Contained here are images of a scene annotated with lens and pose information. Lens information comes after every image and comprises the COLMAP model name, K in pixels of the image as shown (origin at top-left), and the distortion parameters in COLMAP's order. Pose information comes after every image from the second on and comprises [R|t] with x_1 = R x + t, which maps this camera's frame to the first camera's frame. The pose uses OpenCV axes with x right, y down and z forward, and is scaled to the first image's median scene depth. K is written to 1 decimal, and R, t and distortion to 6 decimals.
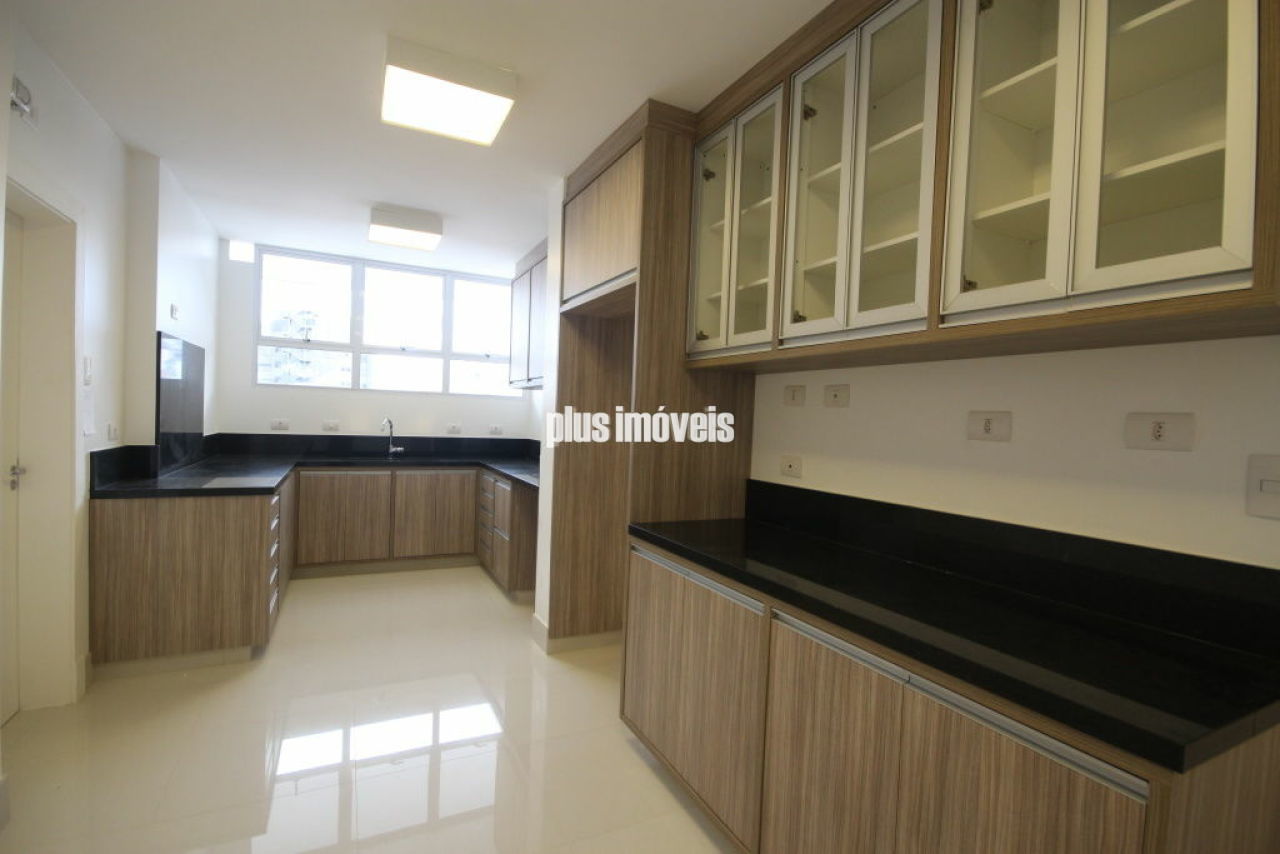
lens RADIAL K [[590.9, 0, 647.2], [0, 590.9, 428.3], [0, 0, 1]] dist [-0.001321, -0.010570]
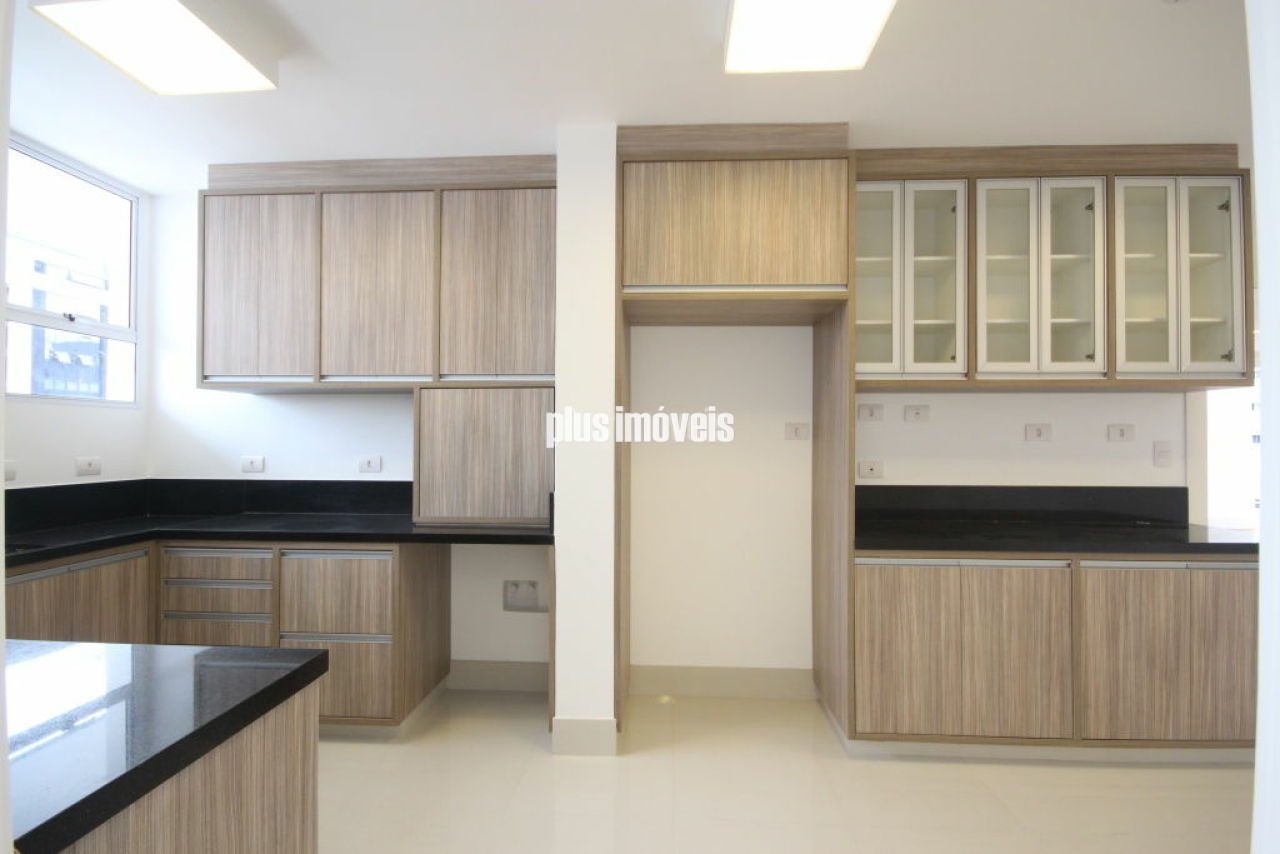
lens RADIAL K [[590.9, 0, 642.3], [0, 590.9, 430.9], [0, 0, 1]] dist [-0.001321, -0.010570]
pose [[0.517841, -0.027354, 0.855039, -1.705434], [0.031233, 0.999427, 0.013057, -0.077242], [-0.854906, 0.019944, 0.518399, 1.252437]]
